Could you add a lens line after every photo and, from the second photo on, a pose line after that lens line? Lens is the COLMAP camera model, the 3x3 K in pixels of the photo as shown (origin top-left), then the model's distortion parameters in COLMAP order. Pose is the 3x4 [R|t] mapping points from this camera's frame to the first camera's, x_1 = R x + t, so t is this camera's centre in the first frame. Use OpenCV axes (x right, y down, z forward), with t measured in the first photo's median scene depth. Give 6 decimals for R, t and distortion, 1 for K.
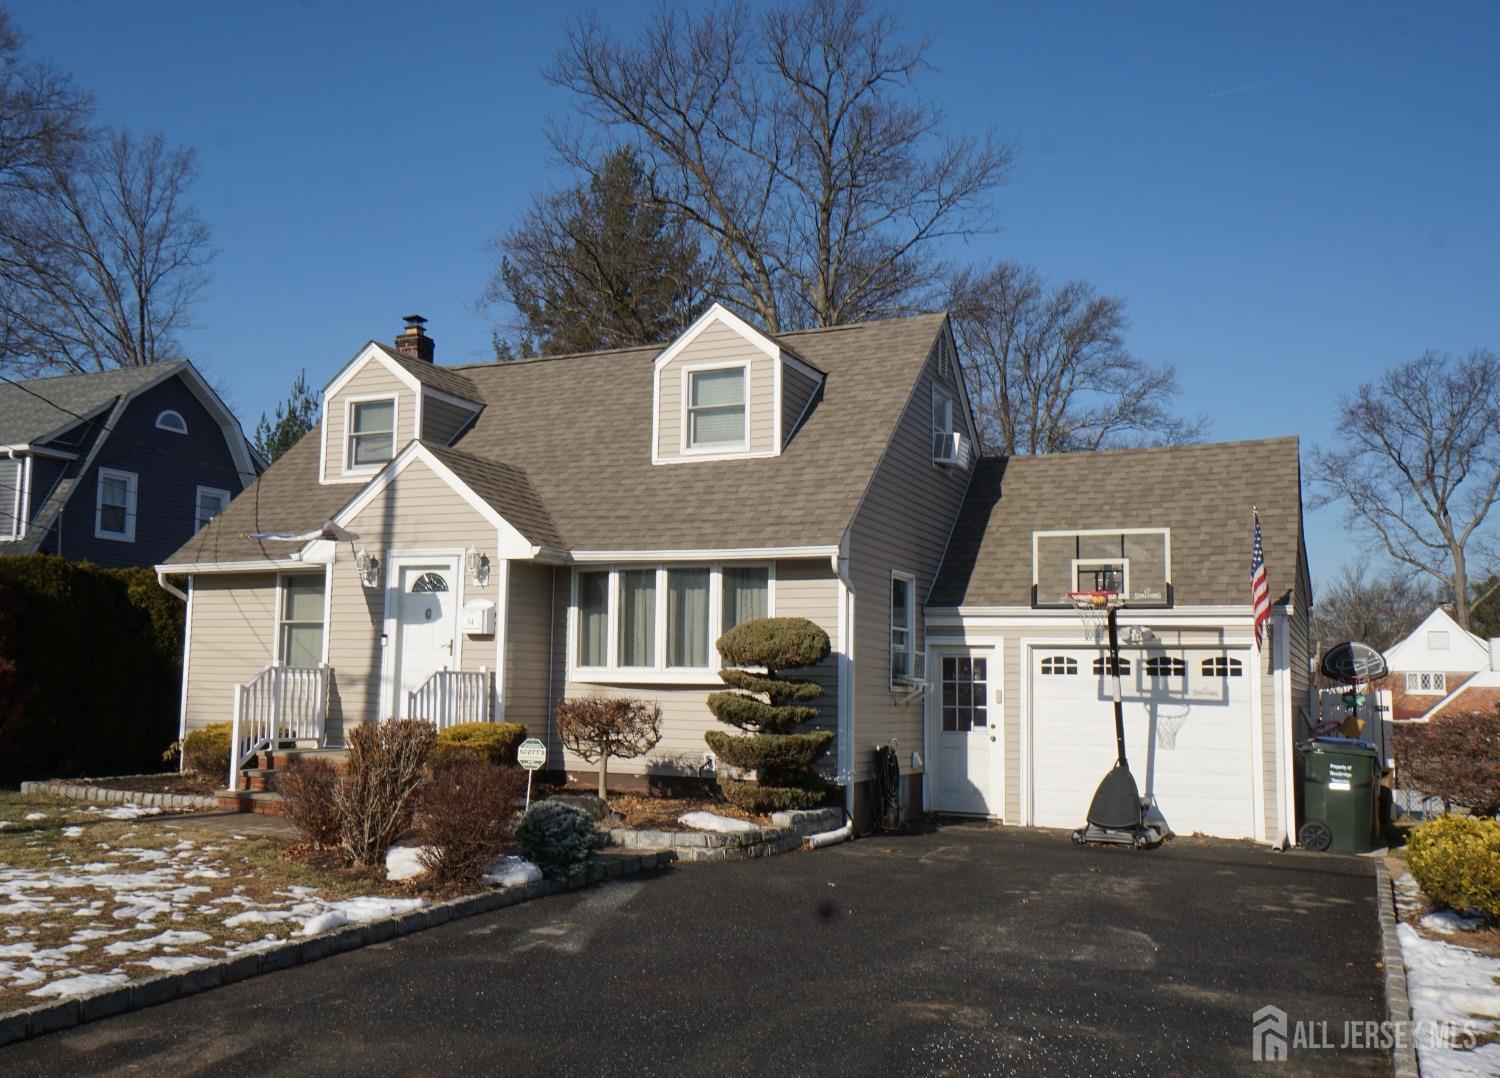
lens RADIAL K [[1349.4, 0, 676.0], [0, 1349.4, 564.0], [0, 0, 1]] dist [0.046561, 0.007285]
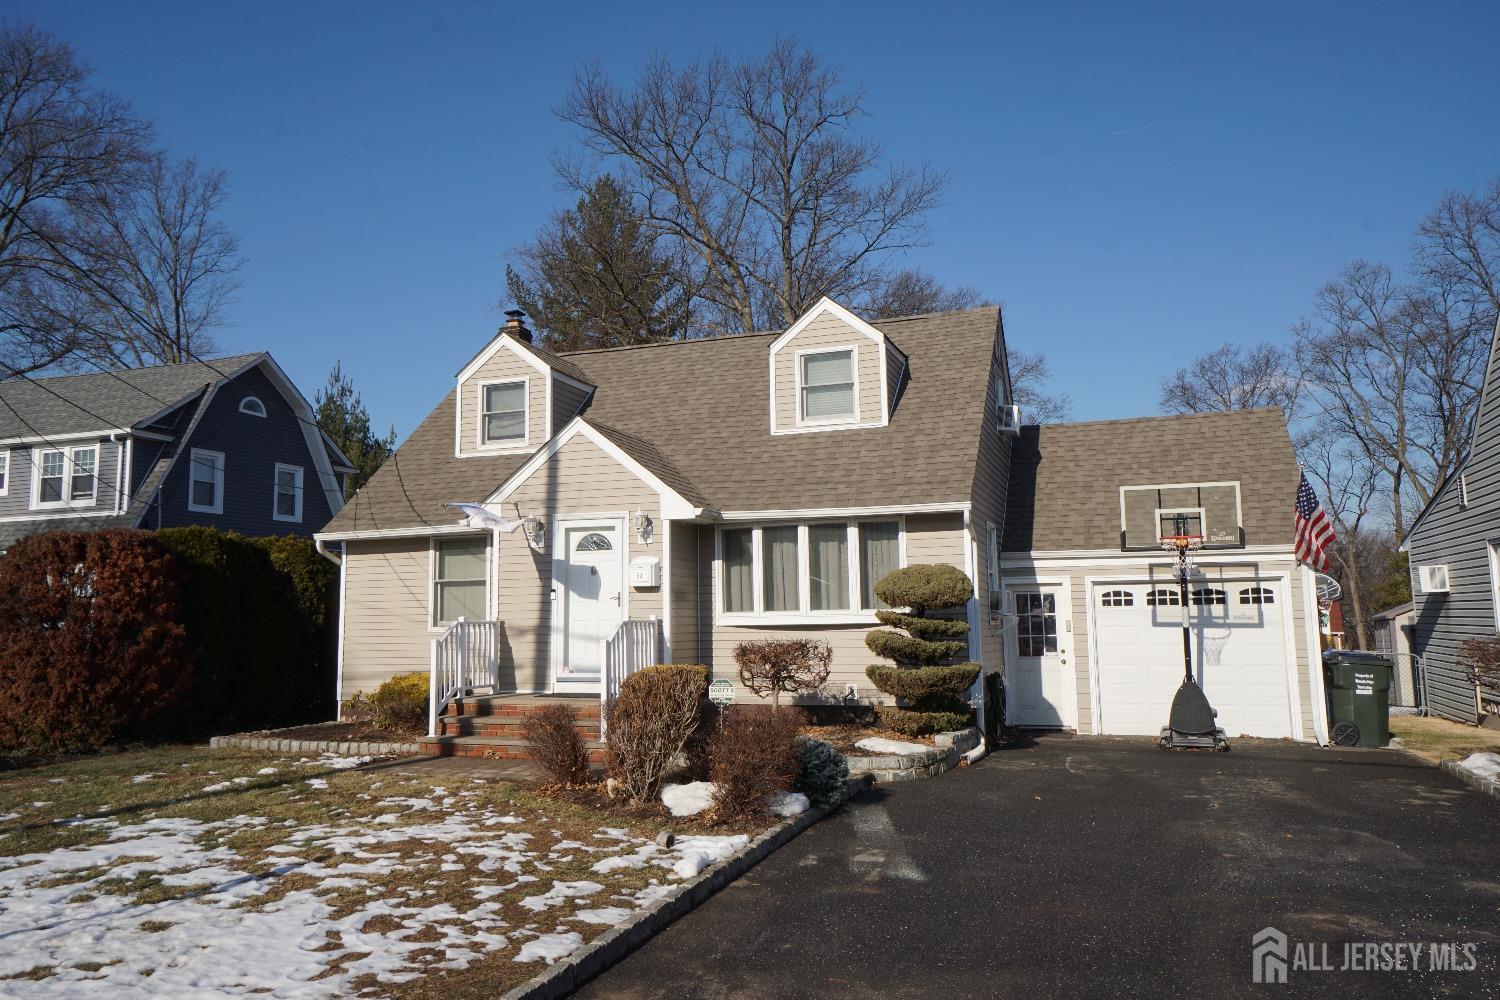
lens RADIAL K [[1110.9, 0, 742.8], [0, 1110.9, 490.5], [0, 0, 1]] dist [0.041563, 0.005897]
pose [[0.992589, -0.020324, 0.119806, -0.160358], [0.023623, 0.999378, -0.026179, -0.002109], [-0.119199, 0.028815, 0.992452, 0.060095]]
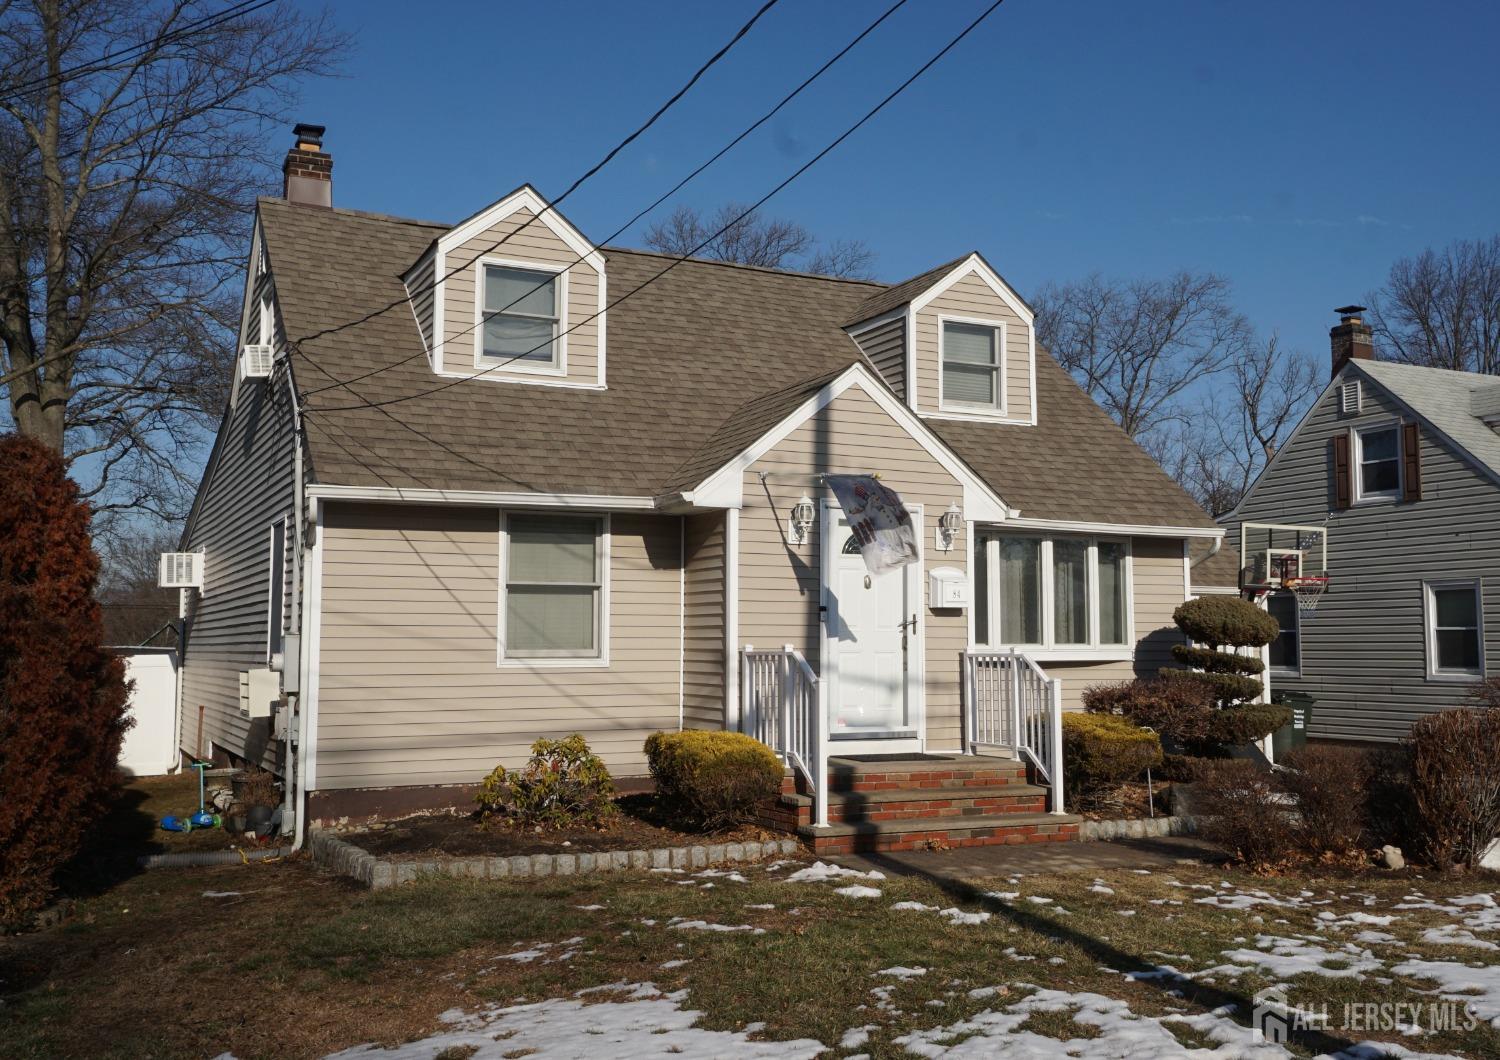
lens RADIAL K [[1447.1, 0, 801.7], [0, 1447.1, 527.1], [0, 0, 1]] dist [0.057847, -0.003750]
pose [[0.594491, 0.048261, 0.802653, -0.847302], [-0.058455, 0.998150, -0.016720, 0.020042], [-0.801975, -0.036979, 0.596212, 0.494488]]
